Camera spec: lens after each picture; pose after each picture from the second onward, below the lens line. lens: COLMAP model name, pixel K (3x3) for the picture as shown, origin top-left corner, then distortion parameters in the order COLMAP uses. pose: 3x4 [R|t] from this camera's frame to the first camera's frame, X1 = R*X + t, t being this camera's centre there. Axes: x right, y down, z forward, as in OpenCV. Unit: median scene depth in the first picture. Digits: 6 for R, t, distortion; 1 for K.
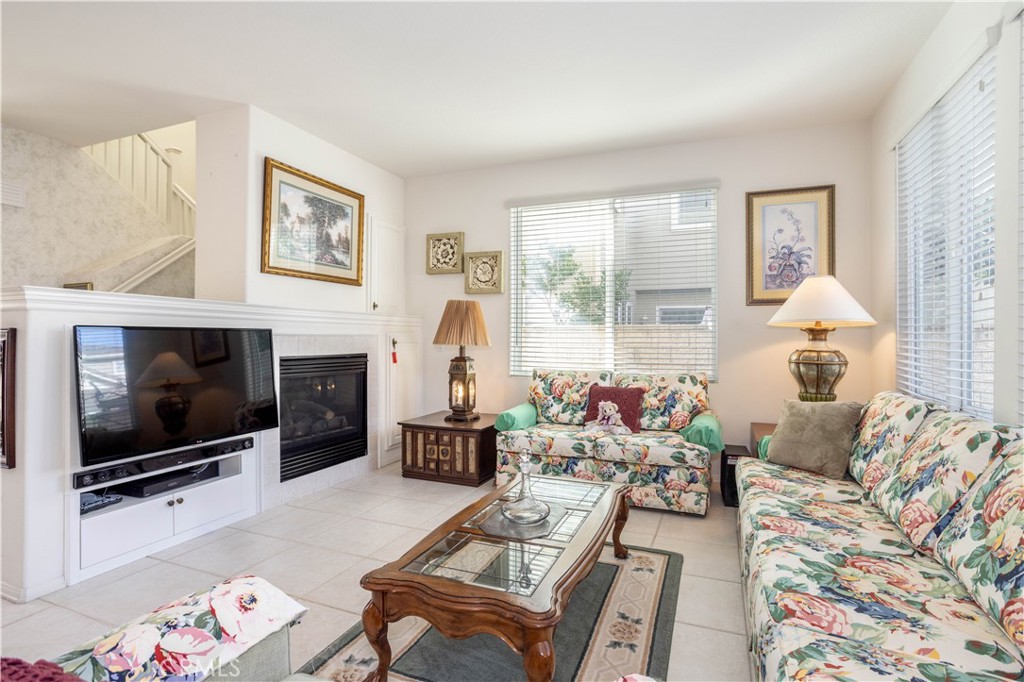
lens RADIAL K [[509.0, 0, 512.2], [0, 509.0, 334.8], [0, 0, 1]] dist [-0.060286, 0.035908]
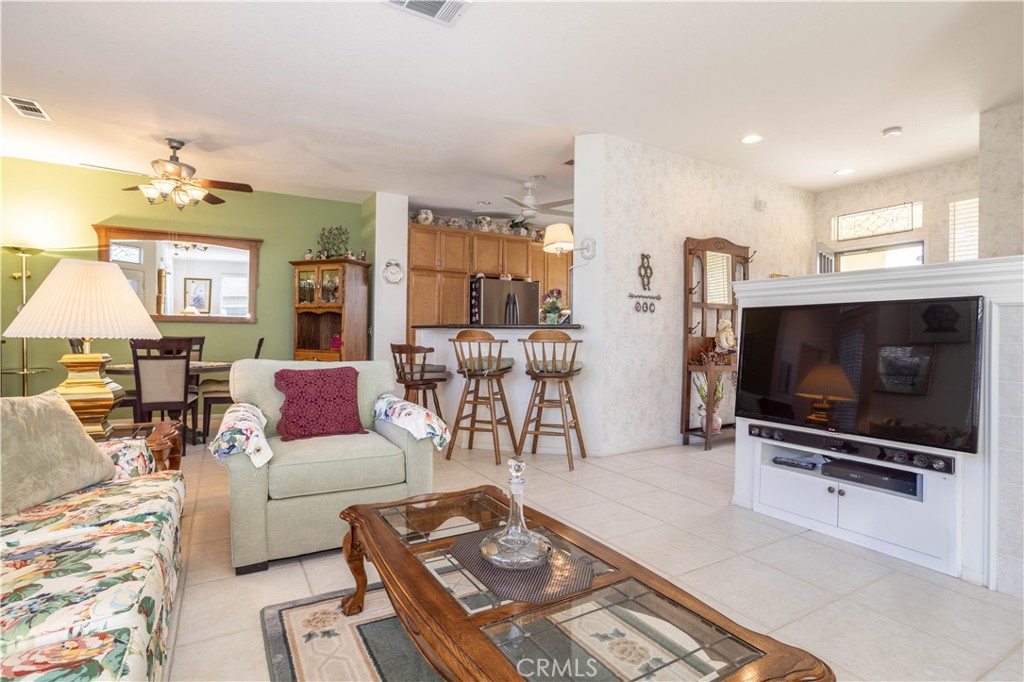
lens RADIAL K [[509.0, 0, 512.2], [0, 509.0, 334.8], [0, 0, 1]] dist [-0.060286, 0.035908]
pose [[-0.617099, -0.012838, -0.786781, 0.325214], [-0.009993, 0.999914, -0.008478, 0.044400], [0.786822, 0.002631, -0.617174, 0.830054]]
